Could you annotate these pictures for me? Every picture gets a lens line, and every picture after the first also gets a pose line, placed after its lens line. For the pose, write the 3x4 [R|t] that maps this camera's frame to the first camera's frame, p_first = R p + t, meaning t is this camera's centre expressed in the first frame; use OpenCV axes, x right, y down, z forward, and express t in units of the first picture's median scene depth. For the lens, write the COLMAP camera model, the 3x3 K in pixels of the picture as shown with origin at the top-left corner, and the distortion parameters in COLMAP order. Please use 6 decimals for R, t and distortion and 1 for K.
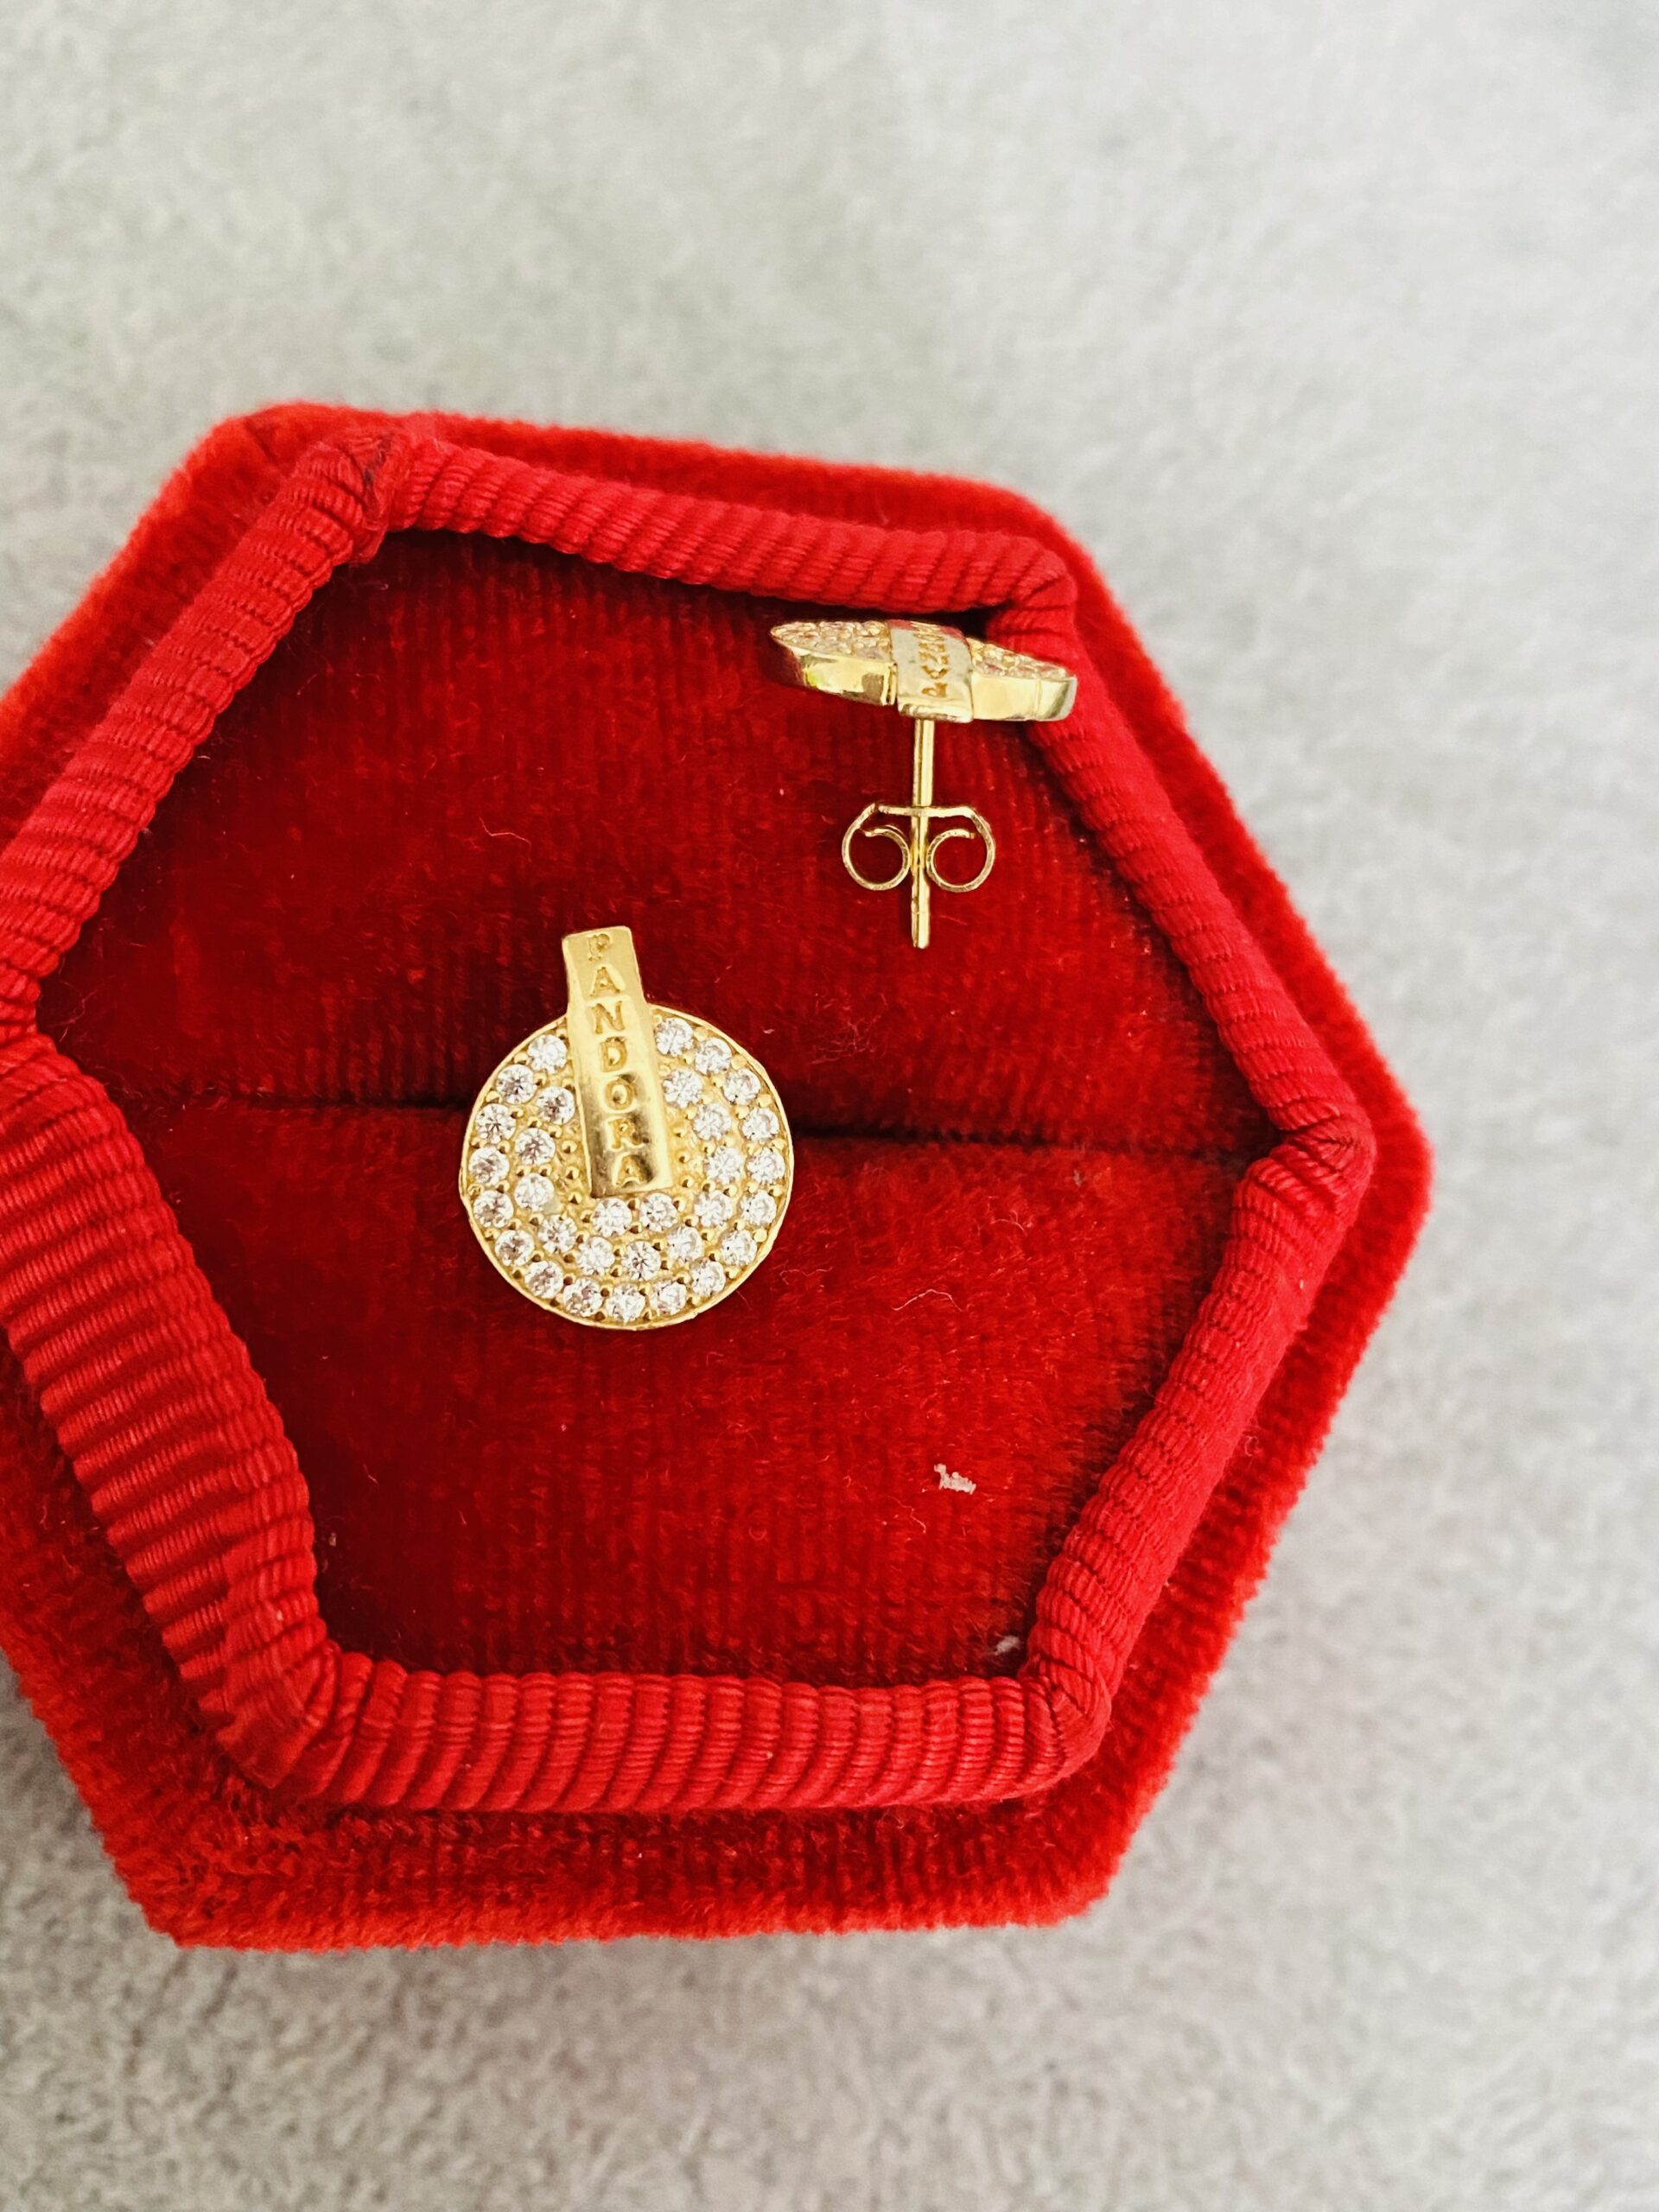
lens RADIAL K [[2283.8, 0, 823.4], [0, 2283.8, 1078.1], [0, 0, 1]] dist [0.019012, -0.209241]
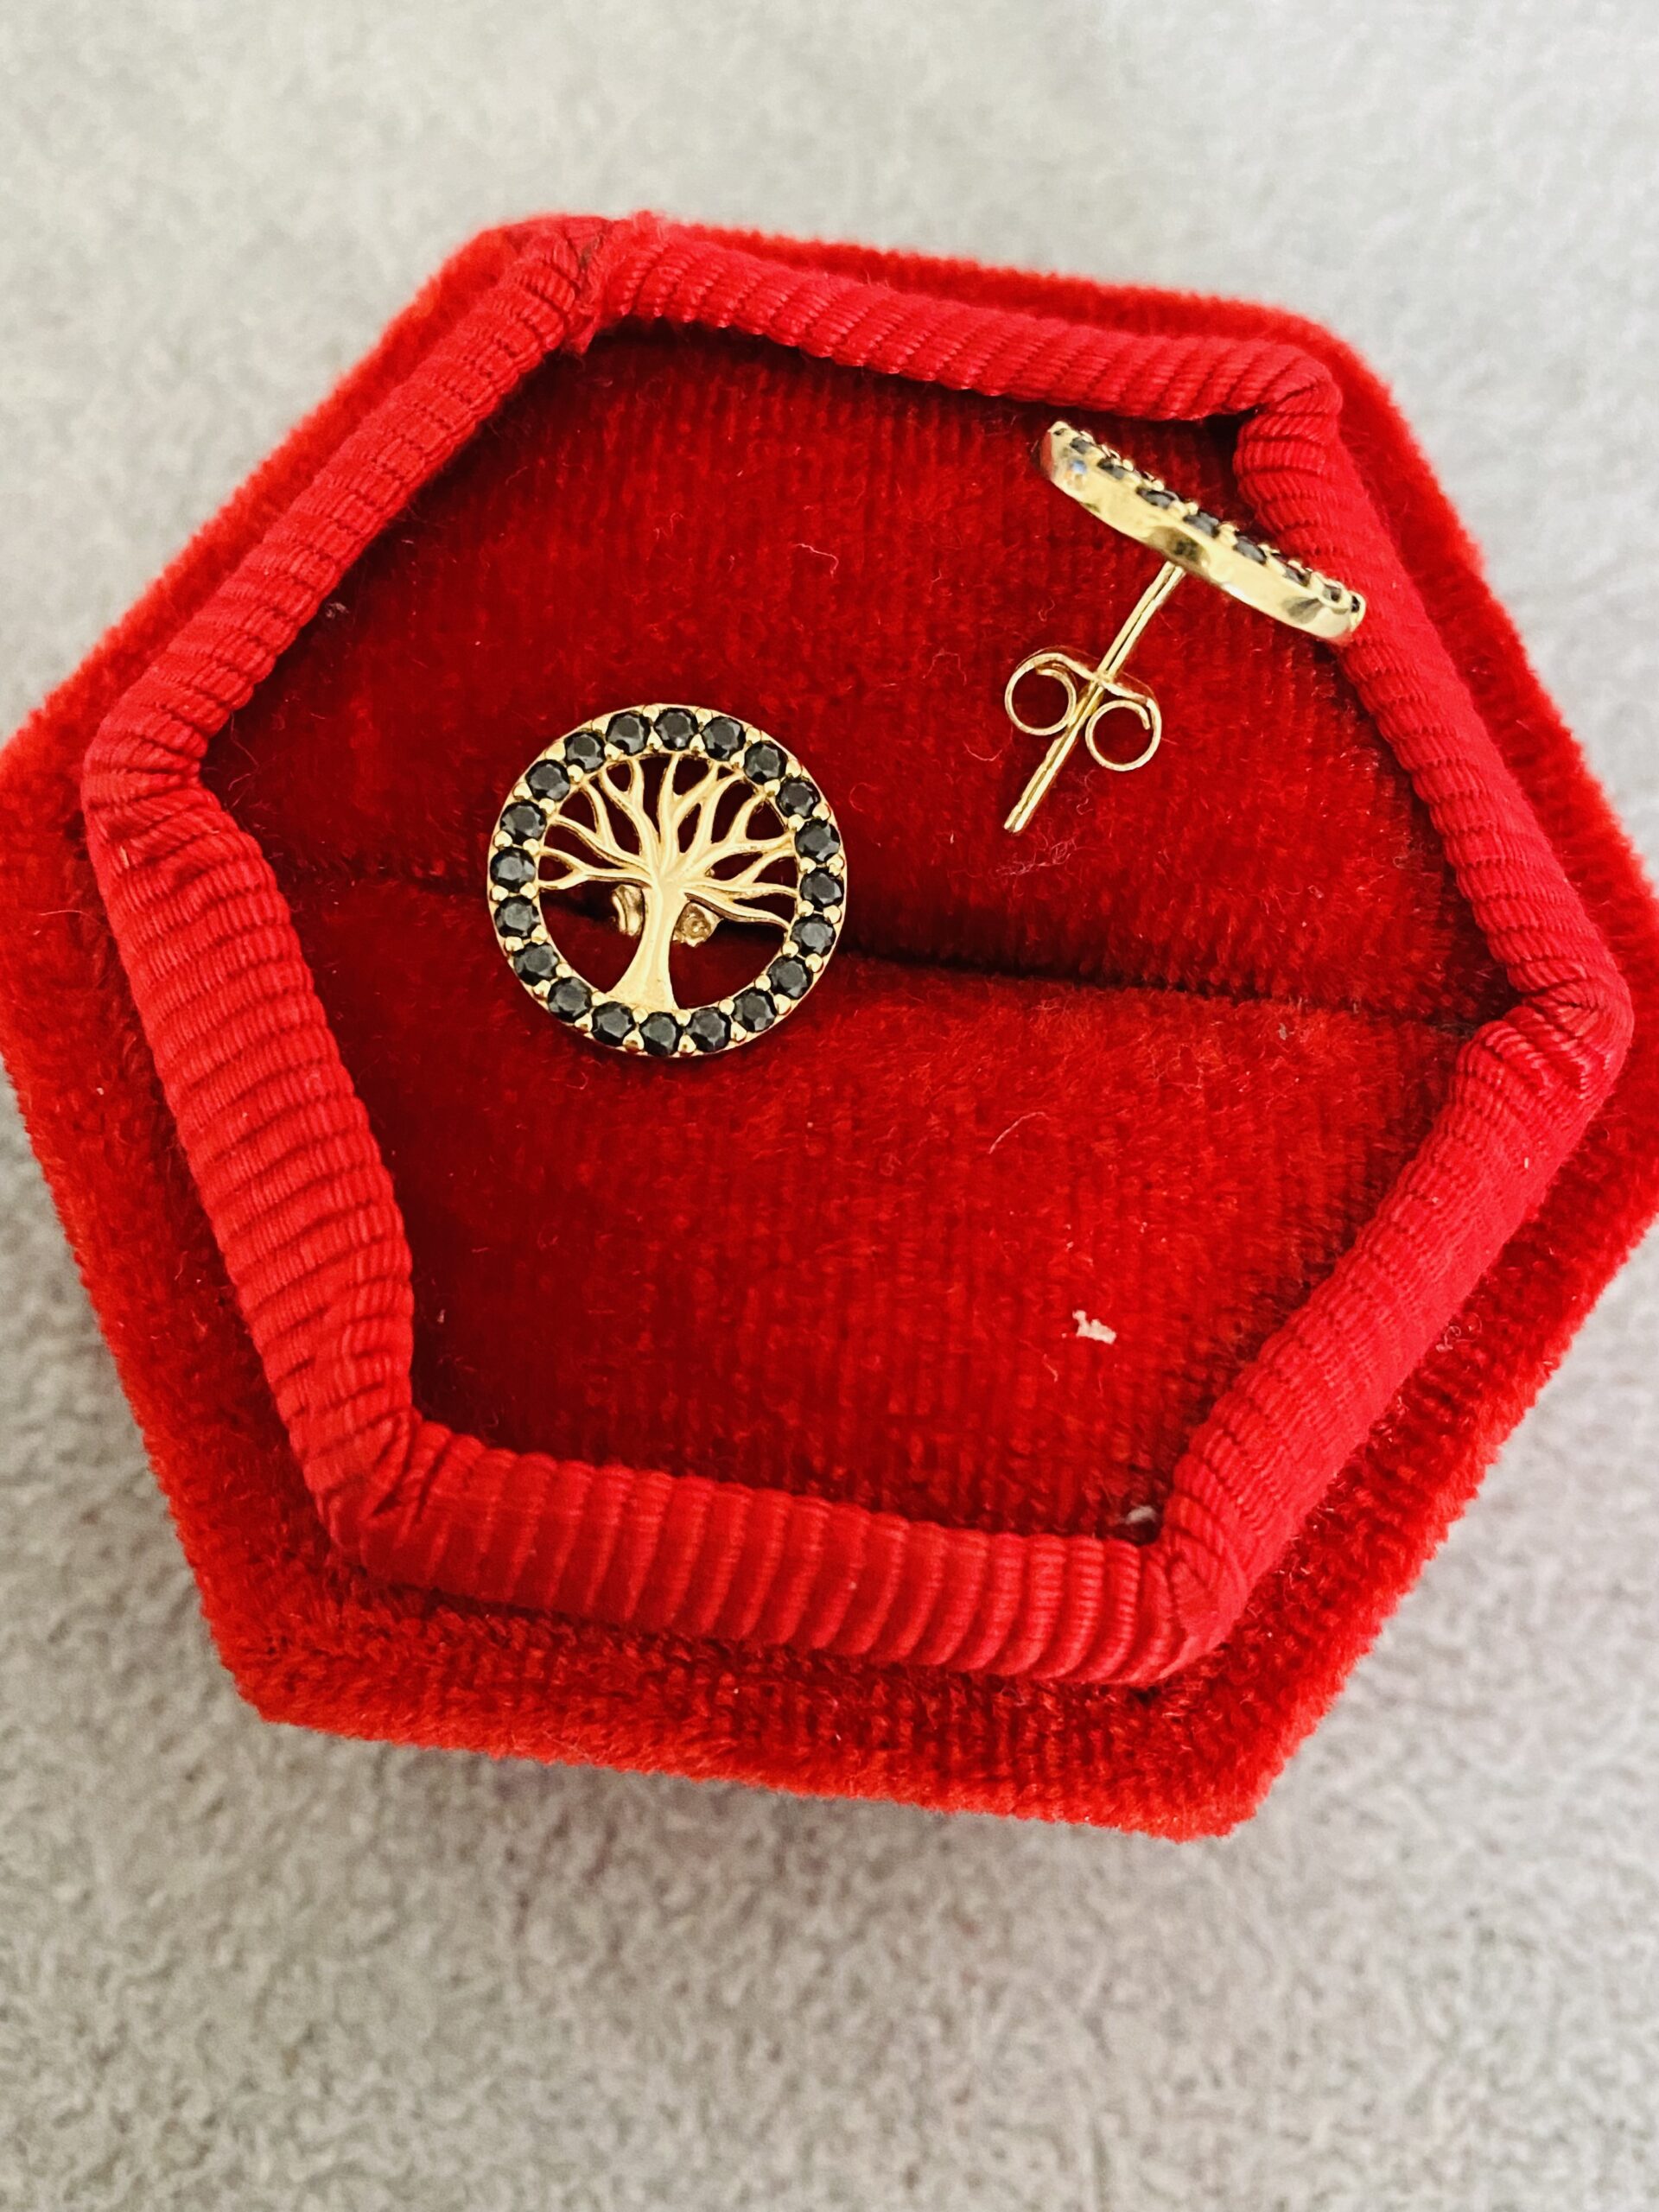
lens RADIAL K [[2328.6, 0, 829.5], [0, 2328.6, 1106.0], [0, 0, 1]] dist [0.082137, -0.549031]
pose [[0.972021, 0.071743, -0.223668, 0.152353], [-0.074076, 0.997250, -0.002050, 0.093071], [0.222906, 0.018561, 0.974663, 0.053350]]
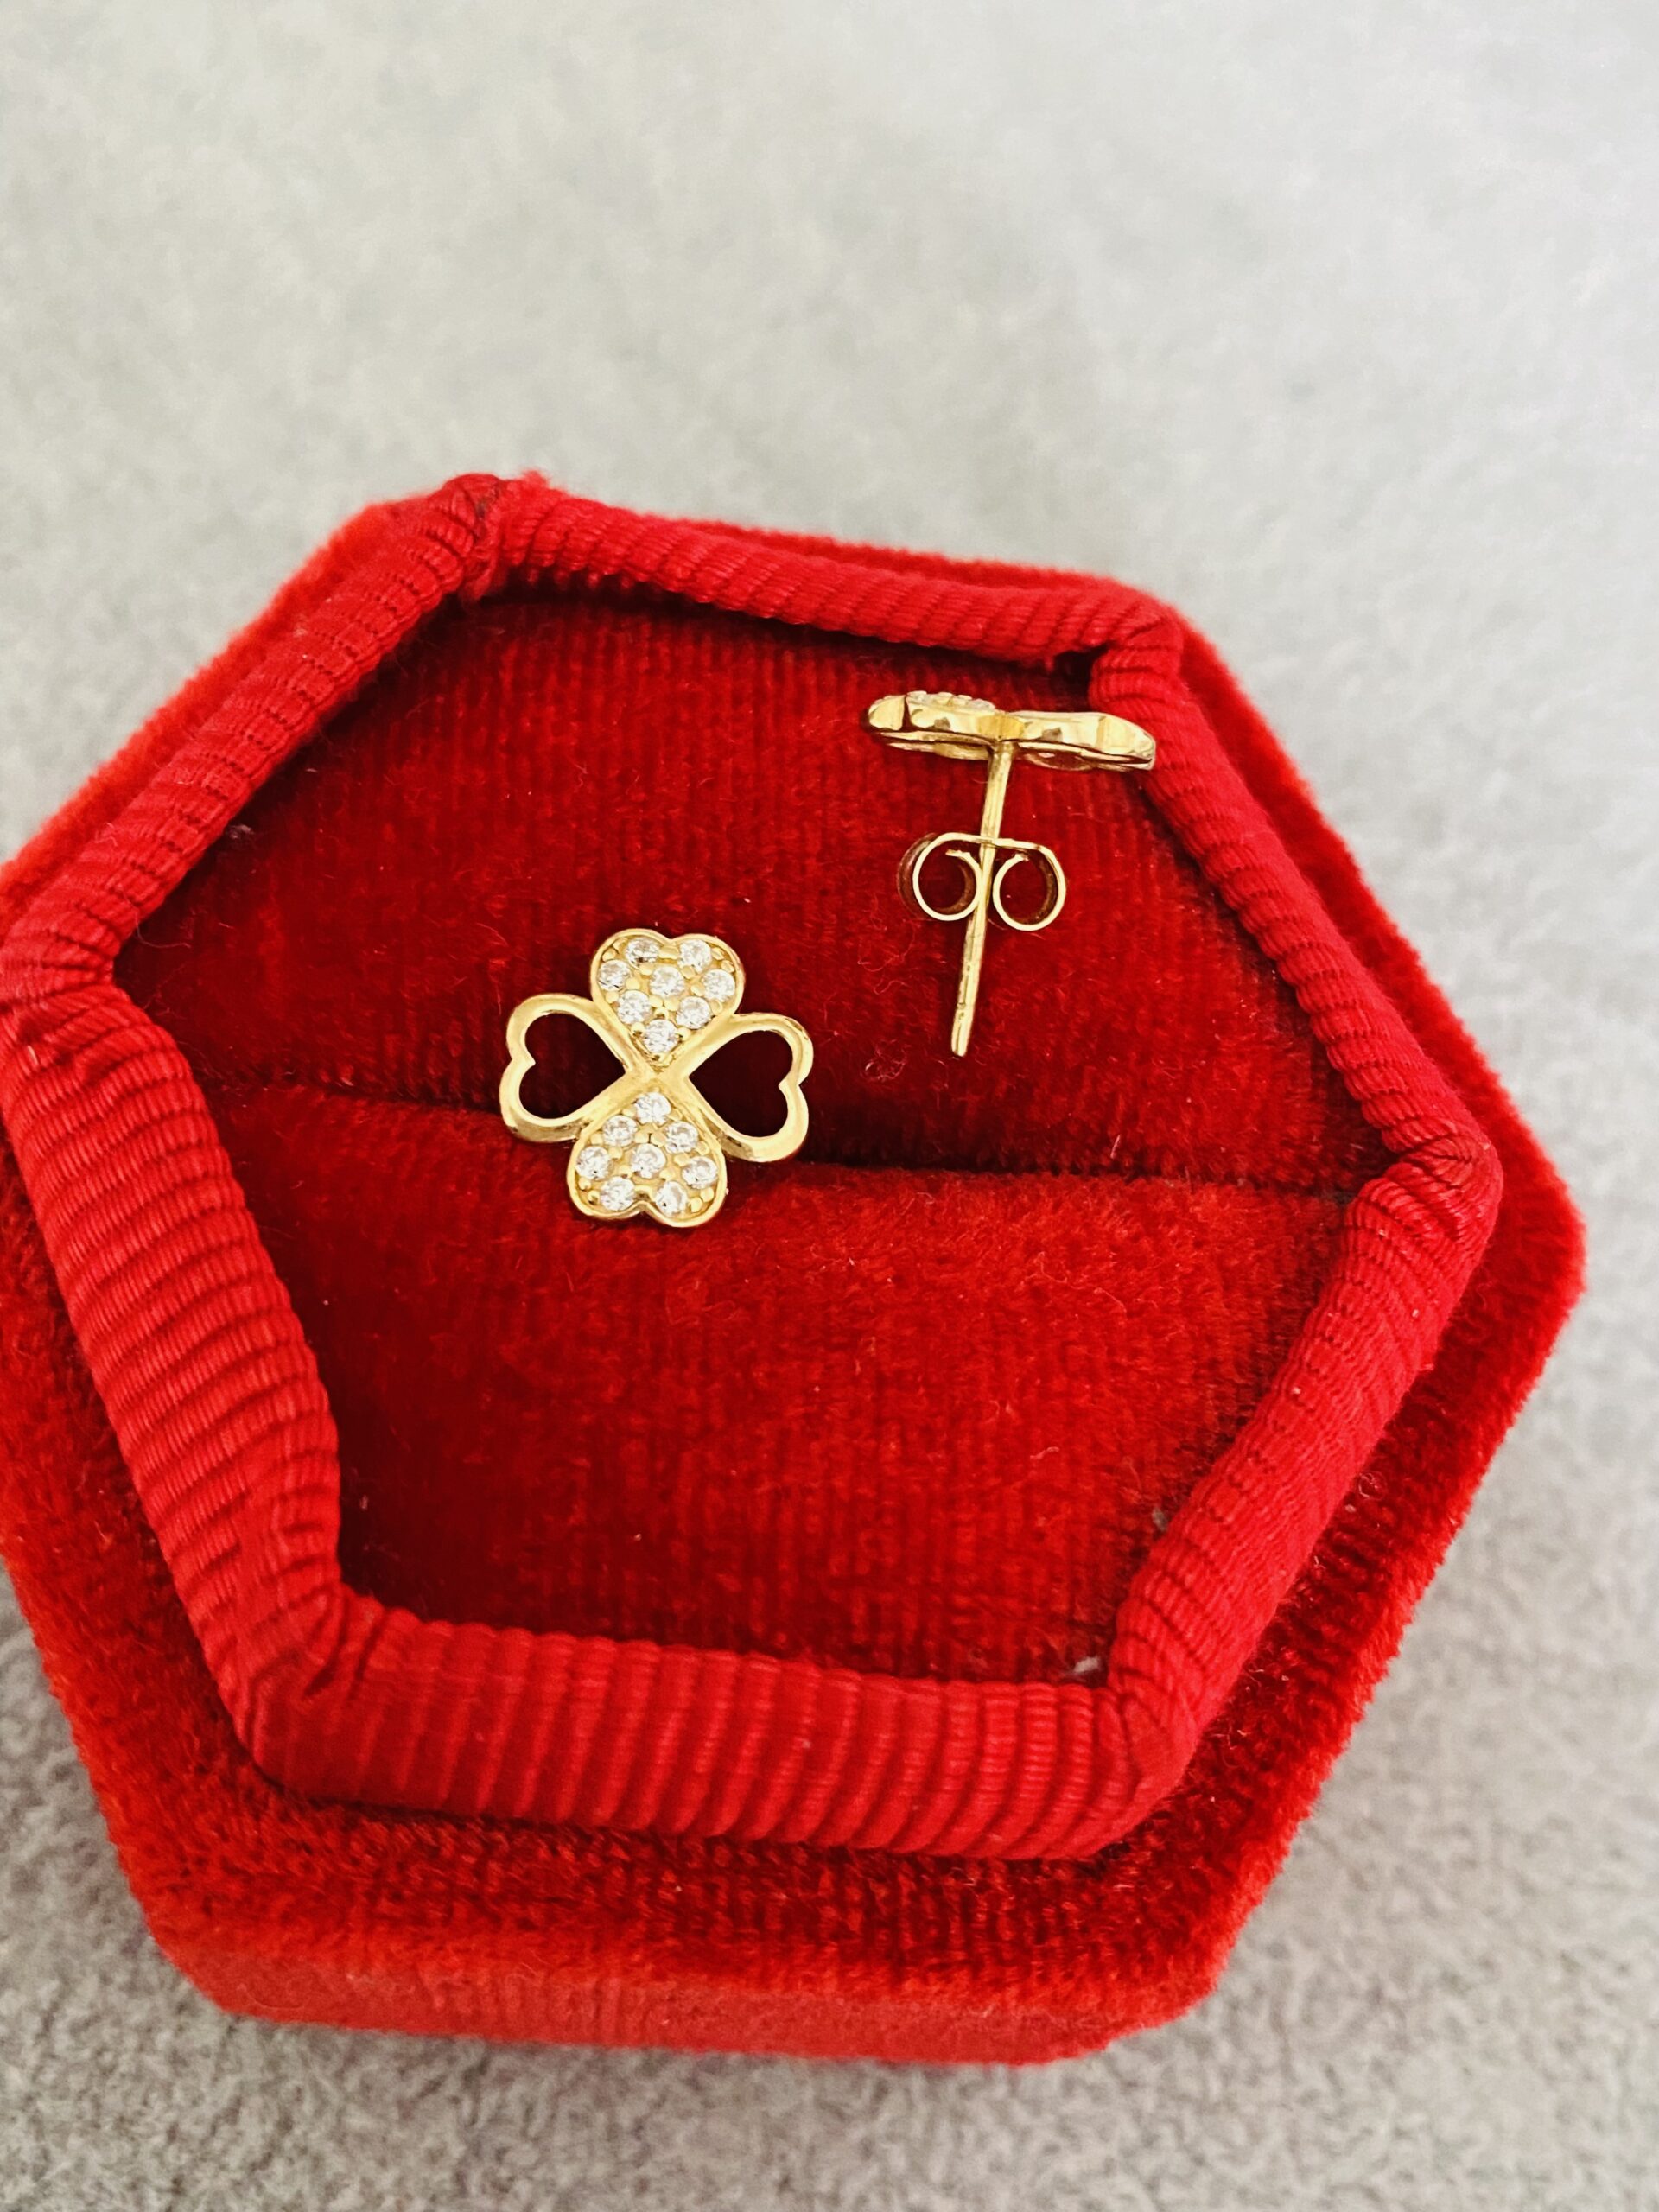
lens RADIAL K [[2349.3, 0, 852.6], [0, 2349.3, 1101.3], [0, 0, 1]] dist [0.067645, -0.346831]
pose [[0.992966, 0.000689, -0.118400, 0.097014], [-0.024618, 0.979331, -0.200762, 0.211987], [0.115814, 0.202264, 0.972459, 0.025731]]
